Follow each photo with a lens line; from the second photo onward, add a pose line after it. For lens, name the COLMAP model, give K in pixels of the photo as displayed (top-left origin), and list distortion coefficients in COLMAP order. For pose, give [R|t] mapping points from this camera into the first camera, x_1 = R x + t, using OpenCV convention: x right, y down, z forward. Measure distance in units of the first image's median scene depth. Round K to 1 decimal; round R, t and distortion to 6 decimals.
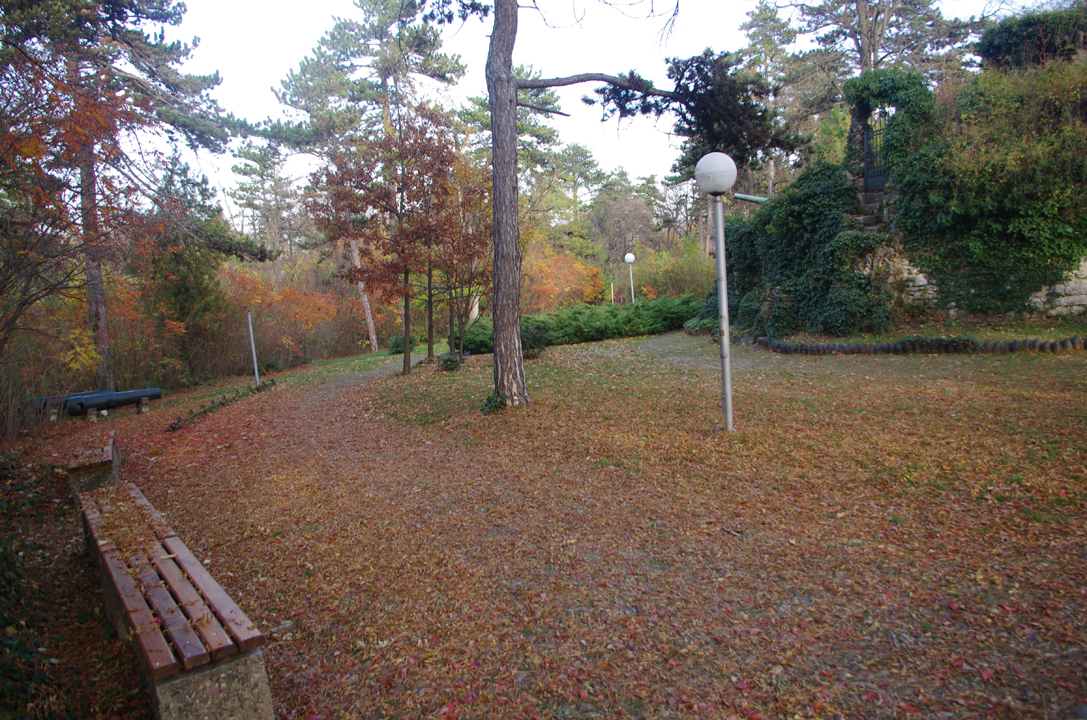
lens RADIAL K [[831.4, 0, 543.8], [0, 831.4, 357.1], [0, 0, 1]] dist [-0.075495, 0.005263]
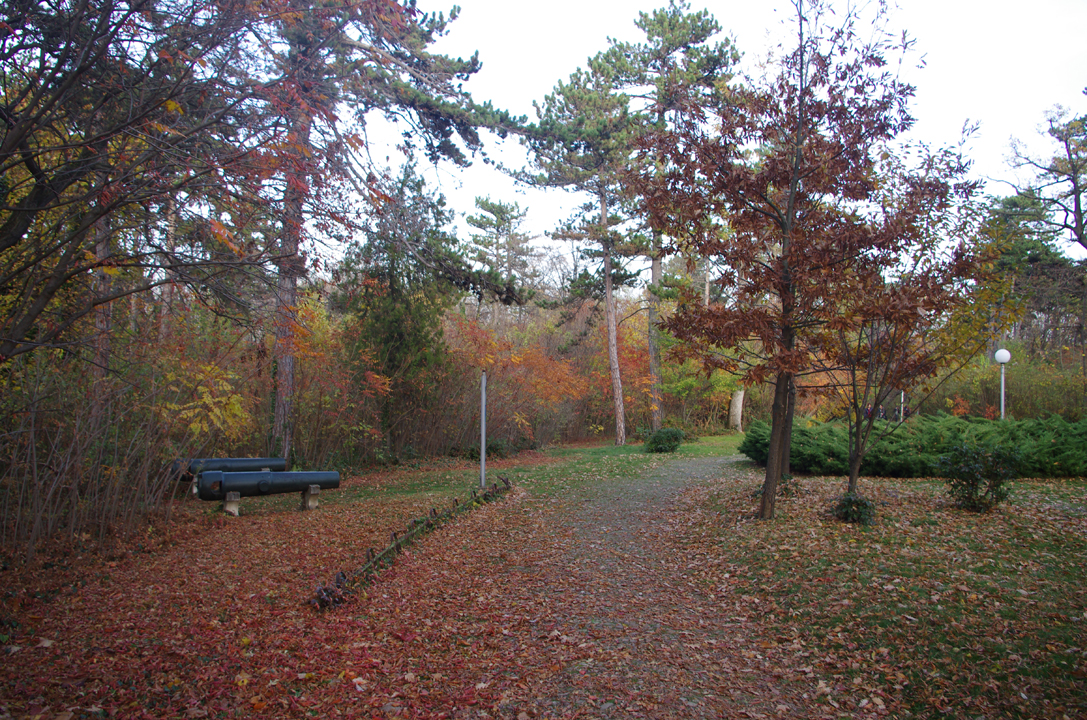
lens RADIAL K [[831.4, 0, 543.8], [0, 831.4, 357.1], [0, 0, 1]] dist [-0.075495, 0.005263]
pose [[0.965483, 0.099286, -0.240799, -0.119333], [-0.124132, 0.988151, -0.090275, -0.009884], [0.228983, 0.117049, 0.966368, 0.285801]]
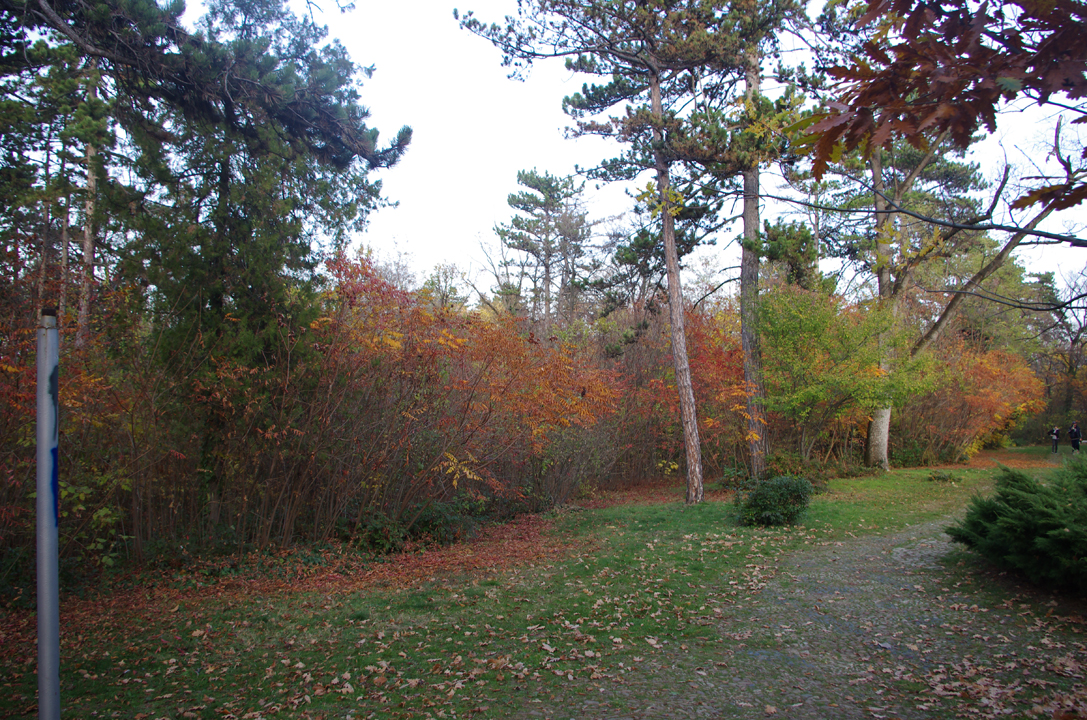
lens RADIAL K [[831.4, 0, 543.8], [0, 831.4, 357.1], [0, 0, 1]] dist [-0.075495, 0.005263]
pose [[0.933279, 0.072780, -0.351700, -0.162093], [-0.117309, 0.987317, -0.106980, -0.031986], [0.339453, 0.141100, 0.929980, 0.687123]]
